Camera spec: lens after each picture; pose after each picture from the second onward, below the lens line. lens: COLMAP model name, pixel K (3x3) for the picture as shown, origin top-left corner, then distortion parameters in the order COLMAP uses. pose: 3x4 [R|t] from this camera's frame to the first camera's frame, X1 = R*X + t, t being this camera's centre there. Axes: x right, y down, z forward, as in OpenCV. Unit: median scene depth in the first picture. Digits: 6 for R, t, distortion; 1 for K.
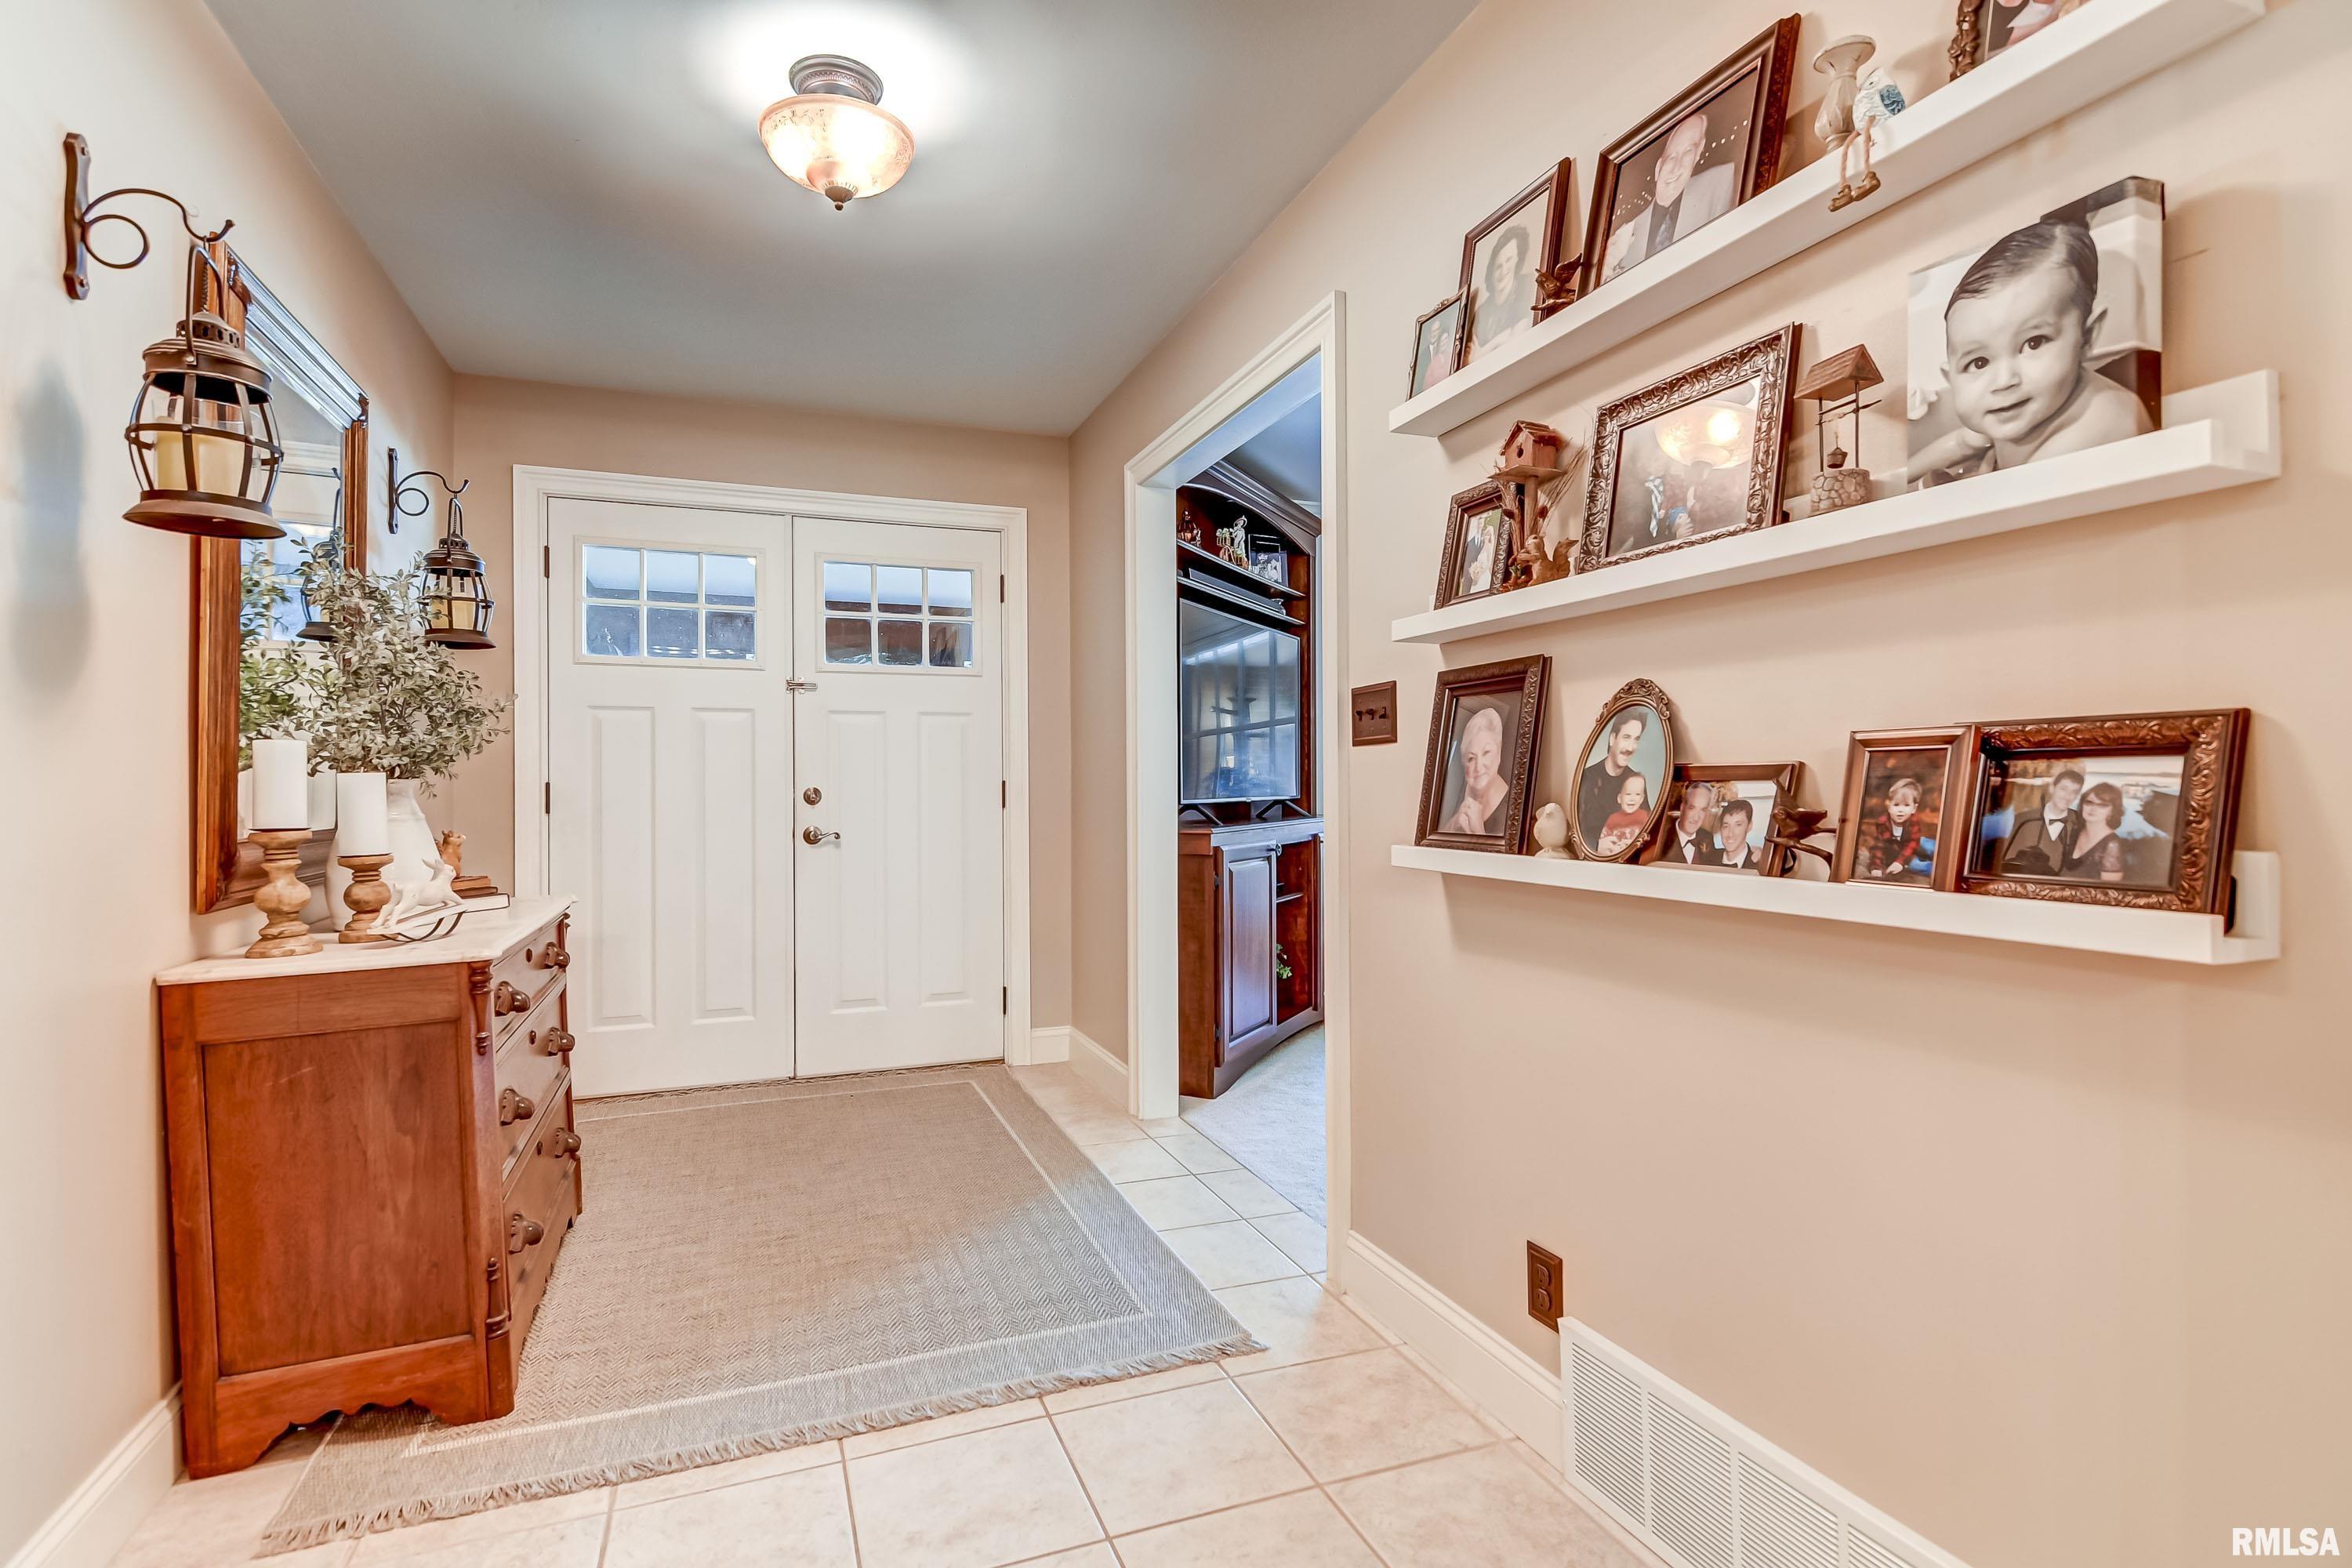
lens RADIAL K [[1116.1, 0, 1176.3], [0, 1116.1, 784.2], [0, 0, 1]] dist [0.001119, -0.005415]
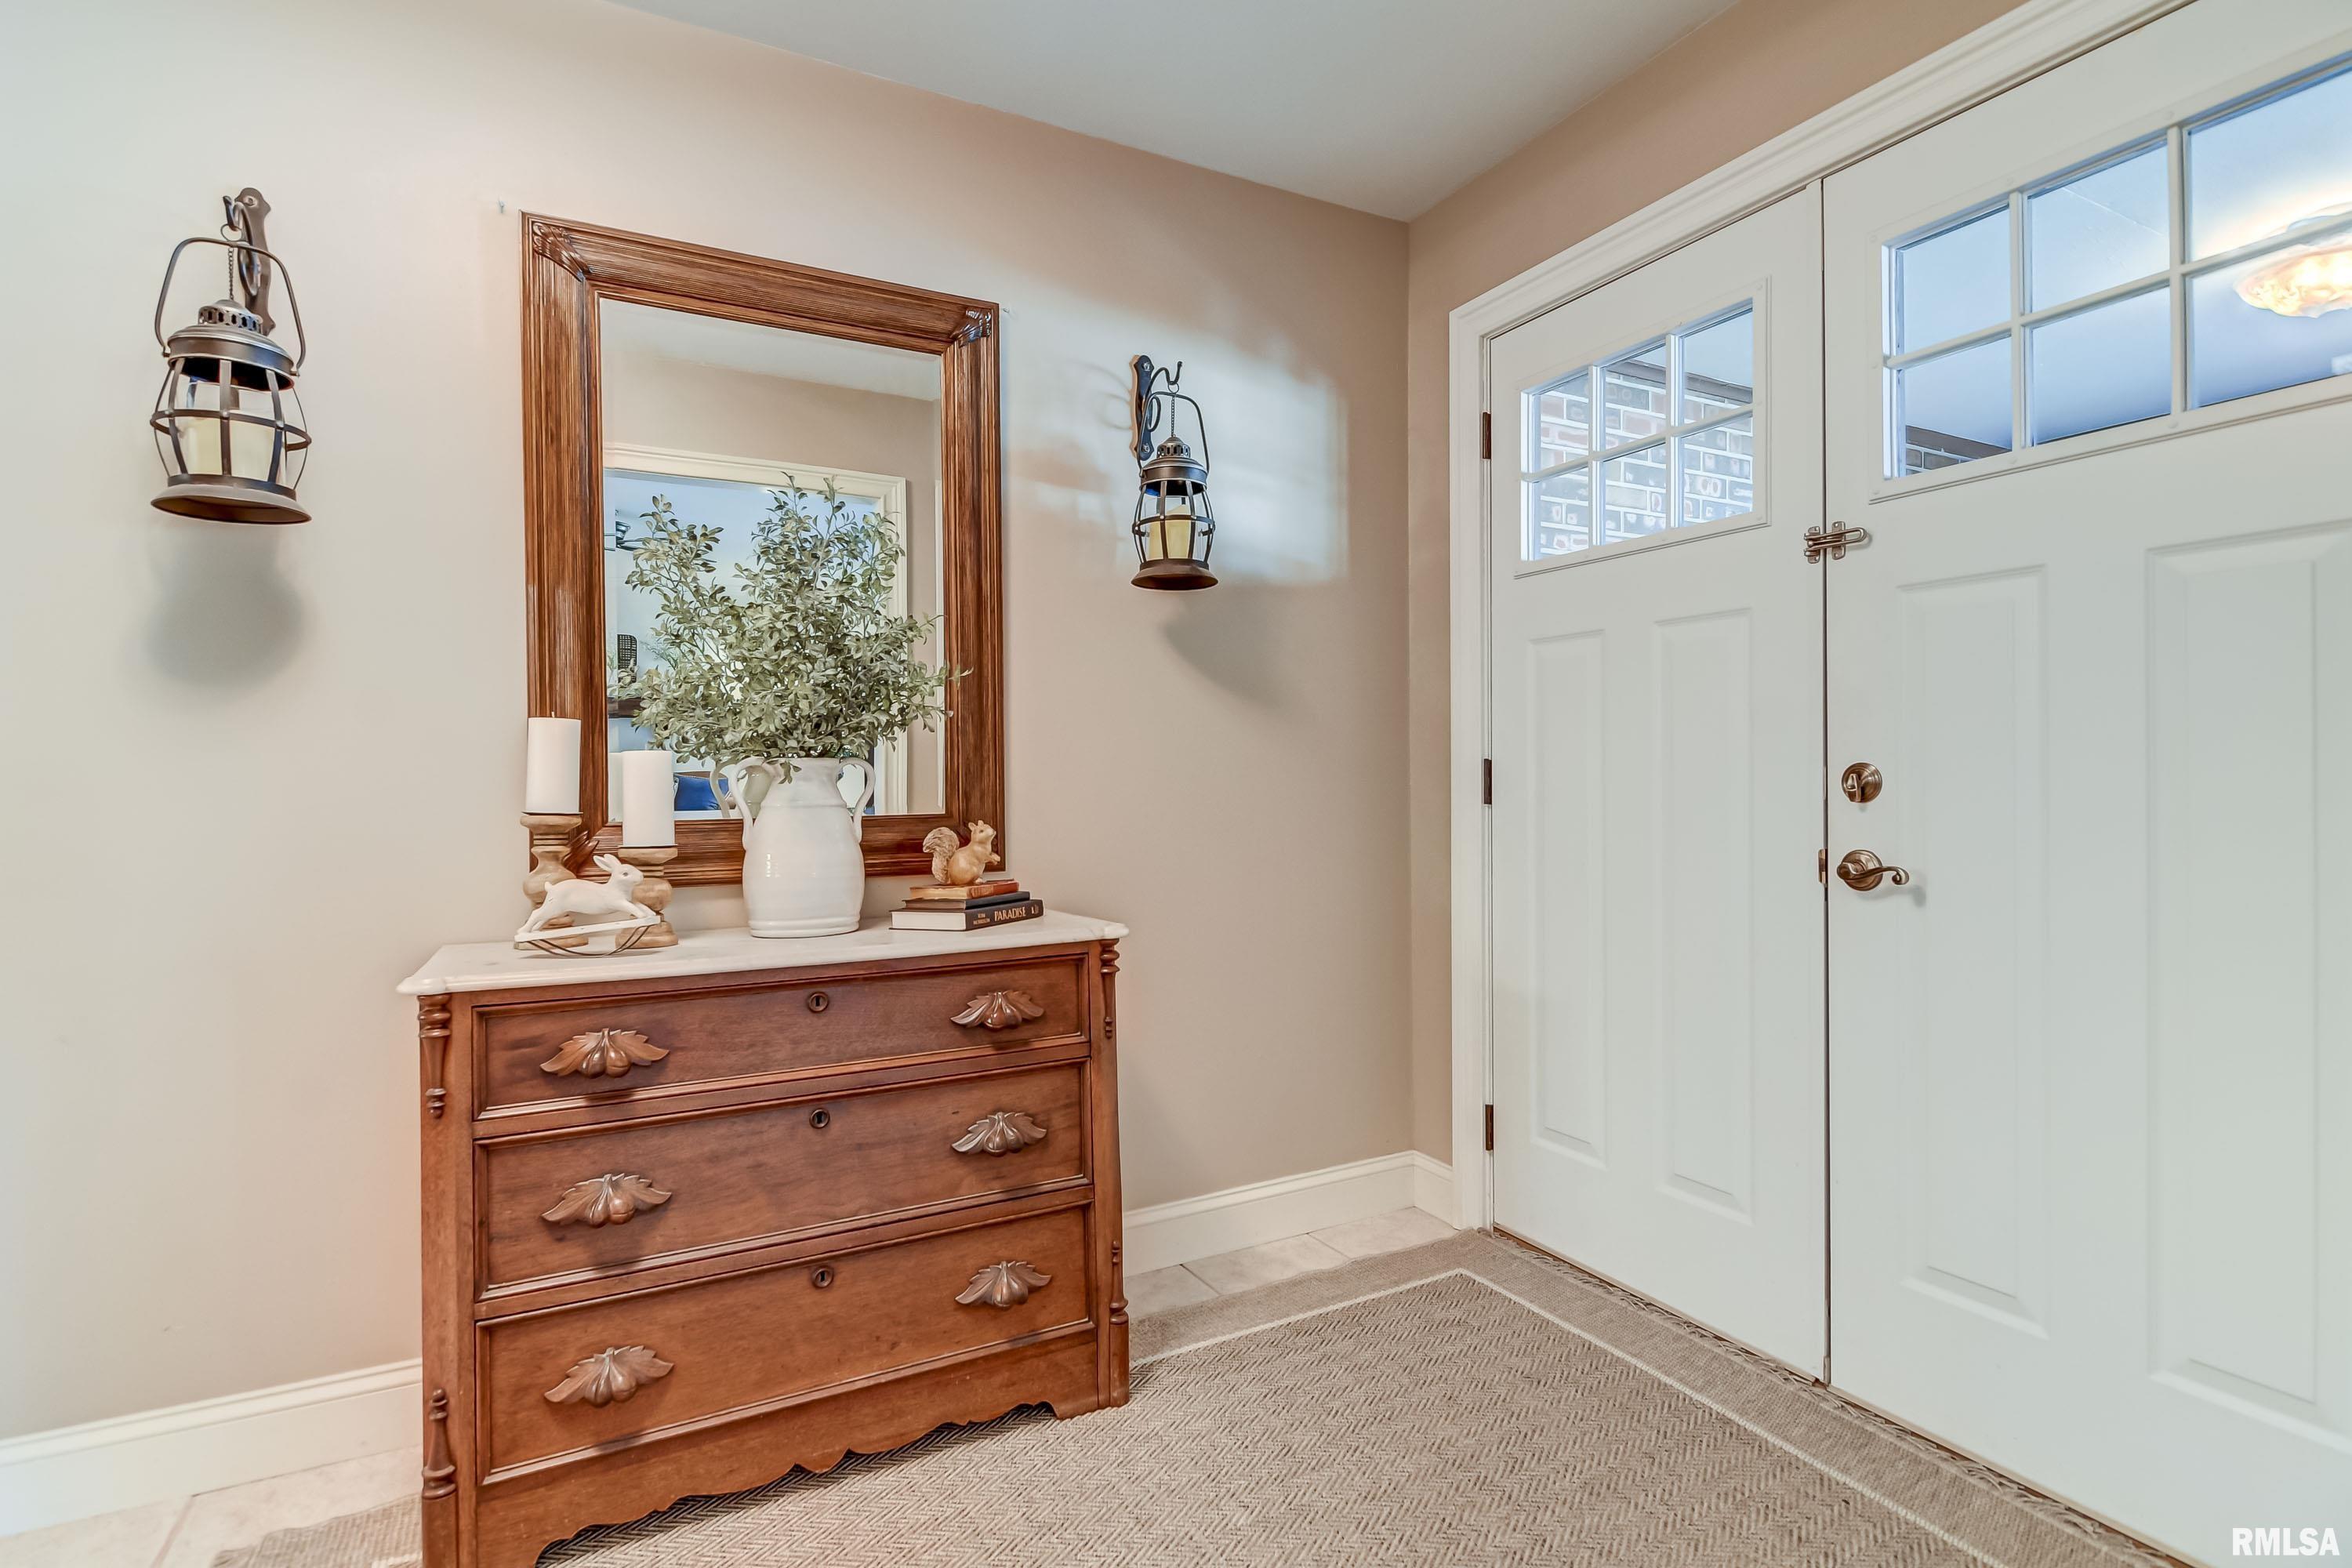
lens RADIAL K [[1116.1, 0, 1172.7], [0, 1116.1, 791.1], [0, 0, 1]] dist [0.001119, -0.005415]
pose [[0.112838, 0.011870, -0.993542, 0.092977], [0.006520, 0.999898, 0.012686, 0.007438], [0.993592, -0.007909, 0.112750, 0.718866]]
